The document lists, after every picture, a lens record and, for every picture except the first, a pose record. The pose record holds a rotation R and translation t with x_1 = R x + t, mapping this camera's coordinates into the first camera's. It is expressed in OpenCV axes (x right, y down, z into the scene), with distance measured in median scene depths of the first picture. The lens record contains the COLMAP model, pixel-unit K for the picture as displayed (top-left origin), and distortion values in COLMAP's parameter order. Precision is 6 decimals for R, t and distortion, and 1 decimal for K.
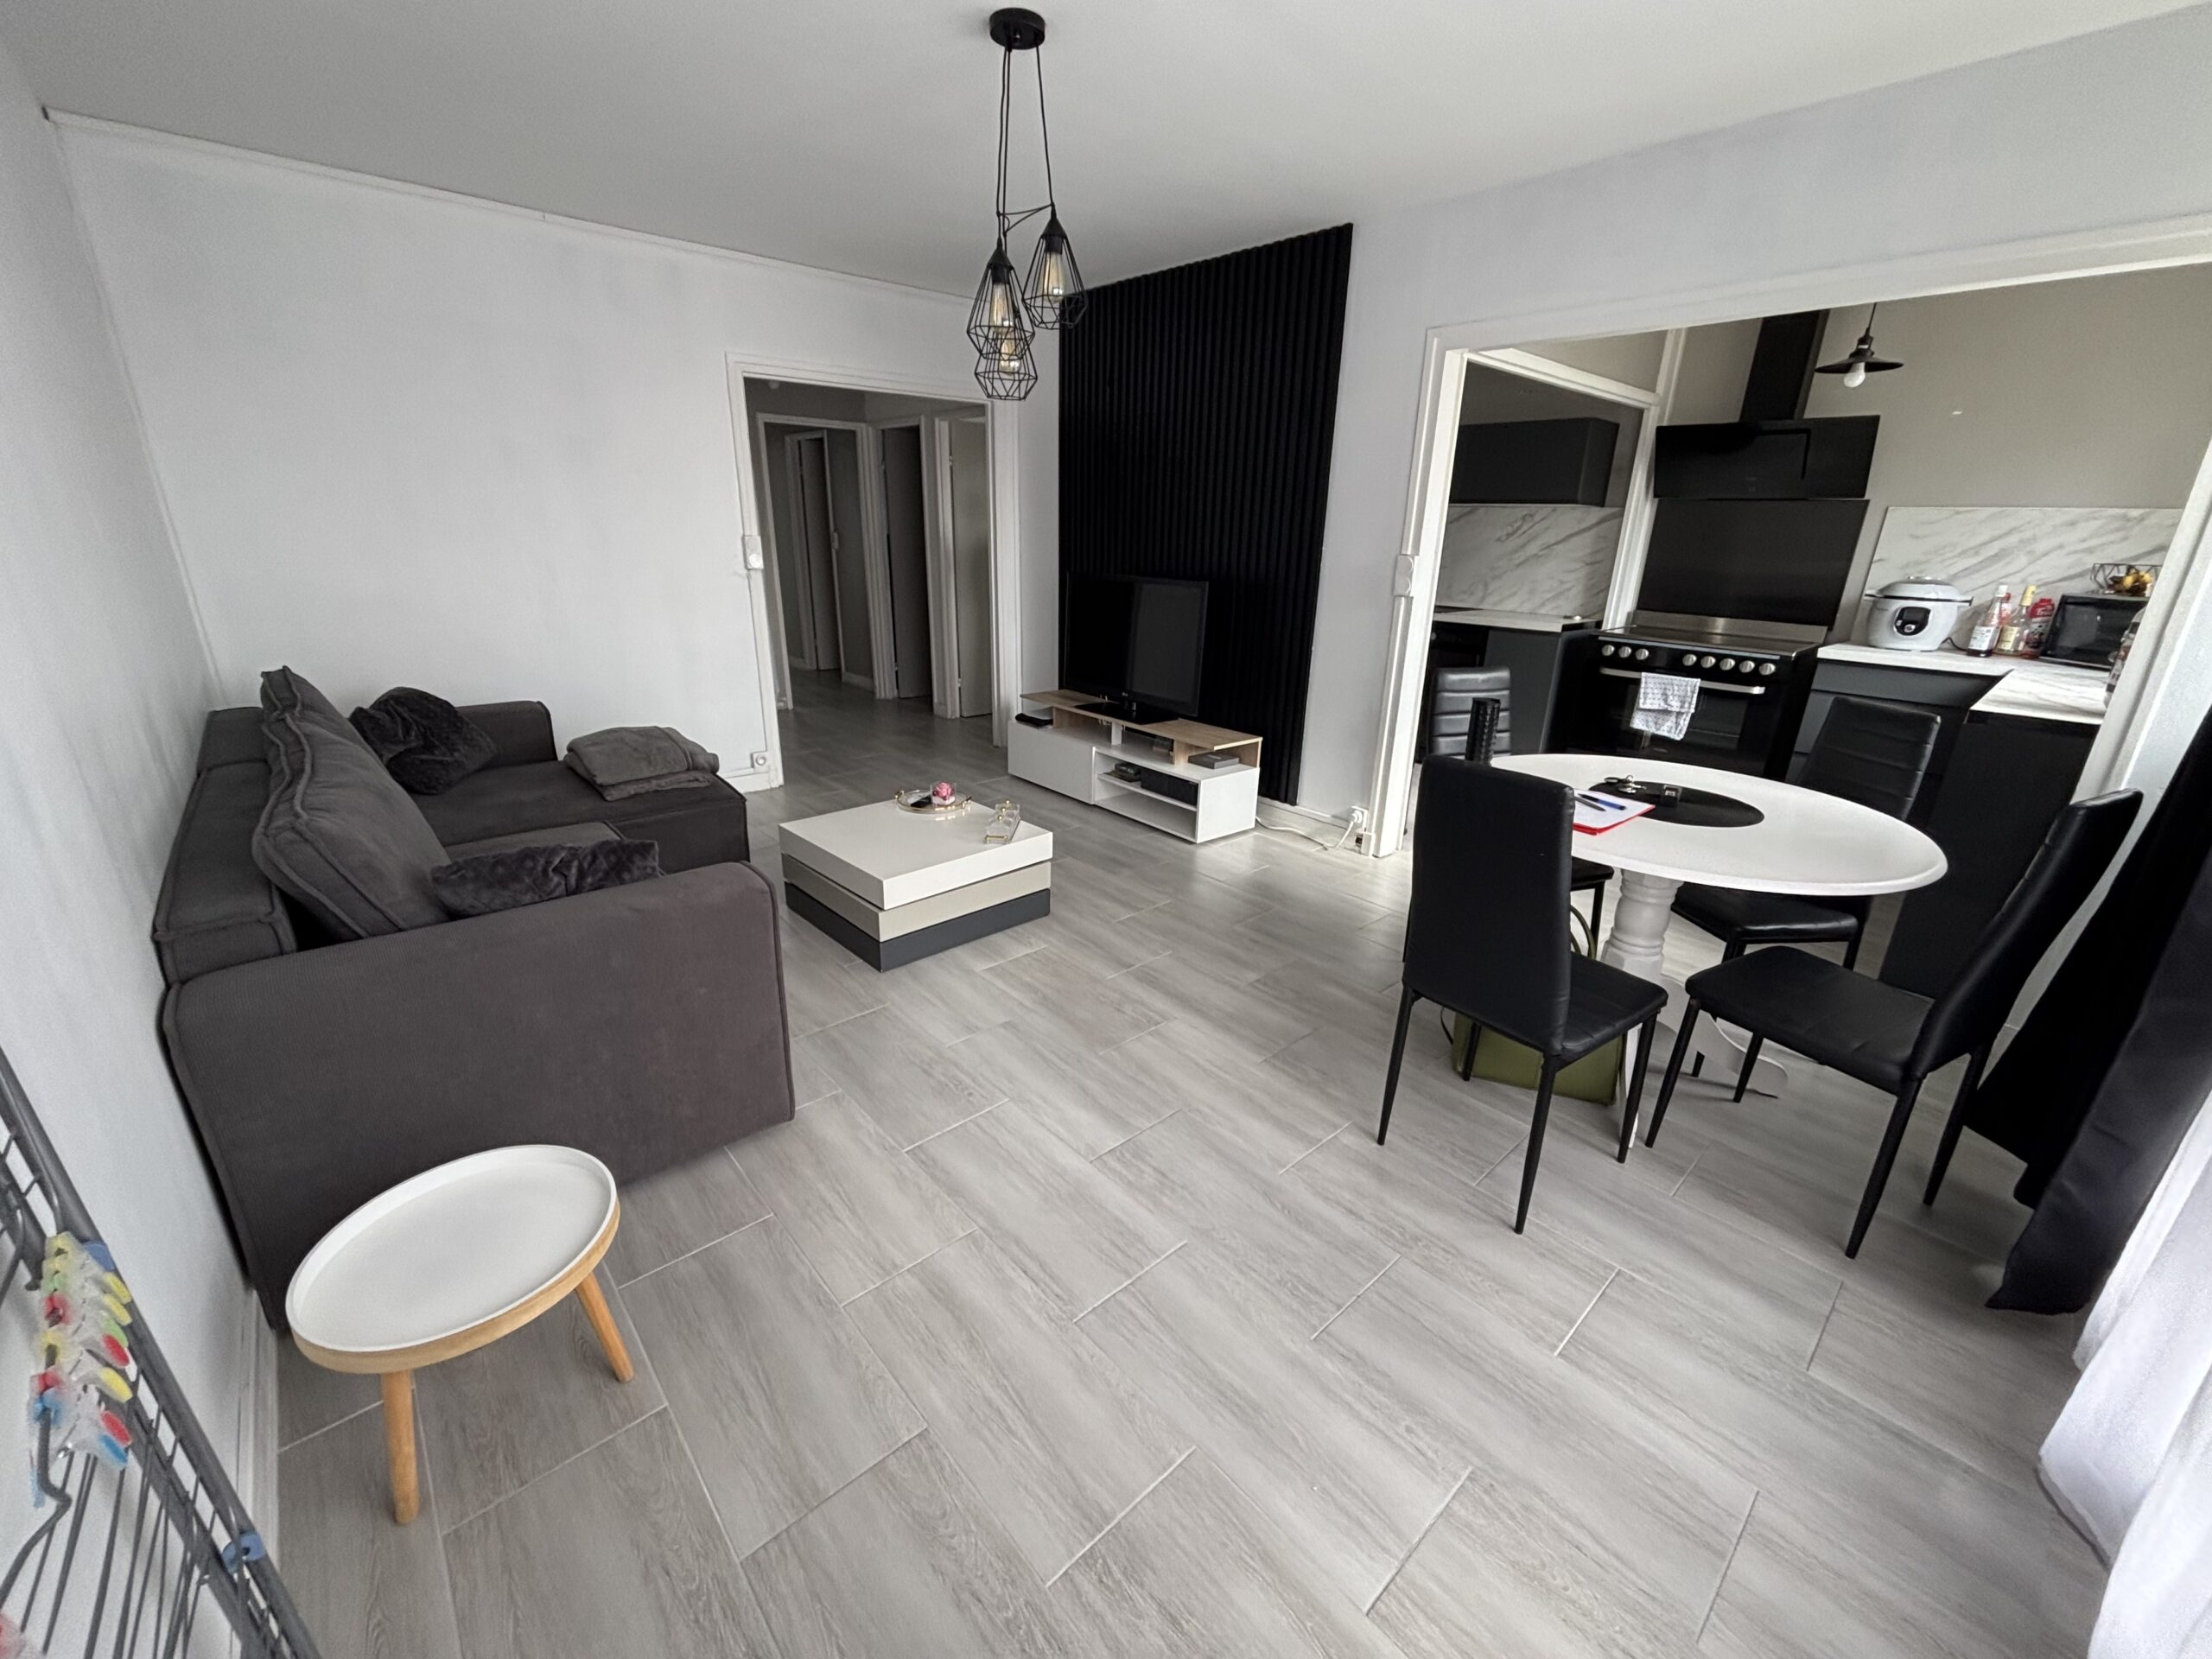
lens RADIAL K [[892.1, 0, 1106.0], [0, 892.1, 829.5], [0, 0, 1]] dist [-0.009286, -0.000086]
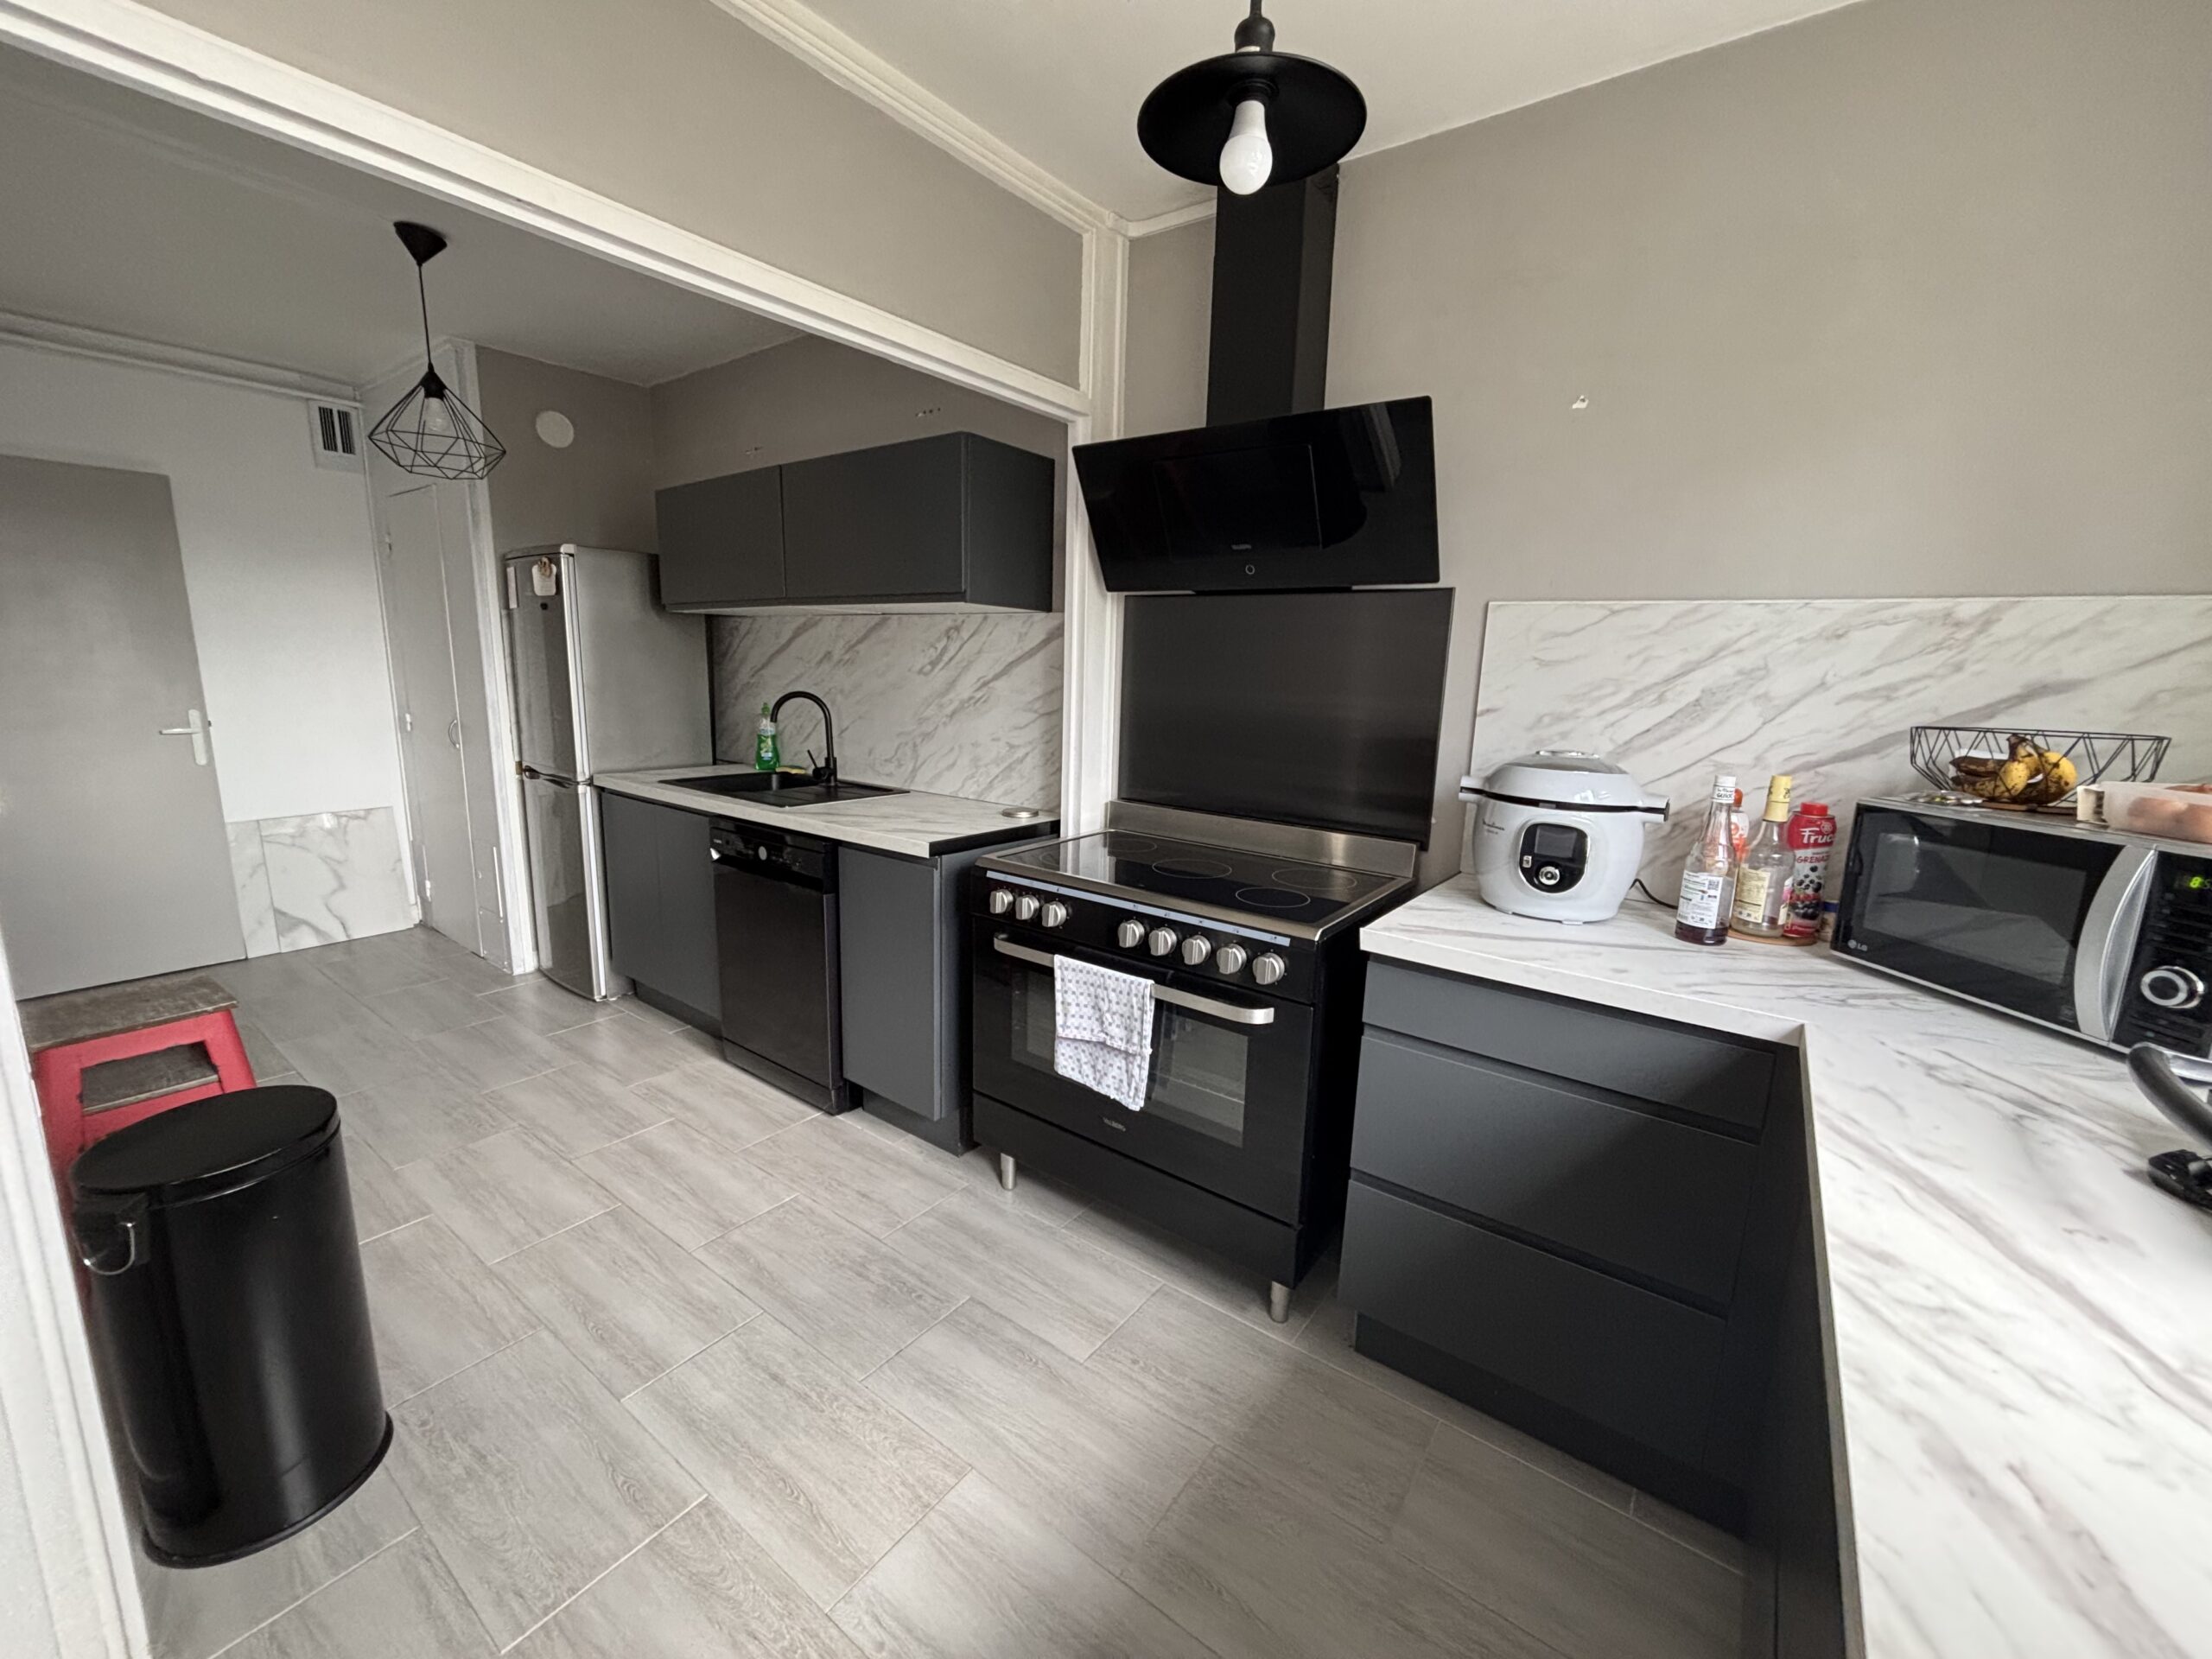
lens RADIAL K [[892.6, 0, 1106.0], [0, 892.6, 829.5], [0, 0, 1]] dist [-0.042156, 0.000032]
pose [[0.978107, -0.023930, 0.206723, 0.583791], [0.054671, 0.988022, -0.144305, -0.187775], [-0.200793, 0.152448, 0.967699, 0.602160]]
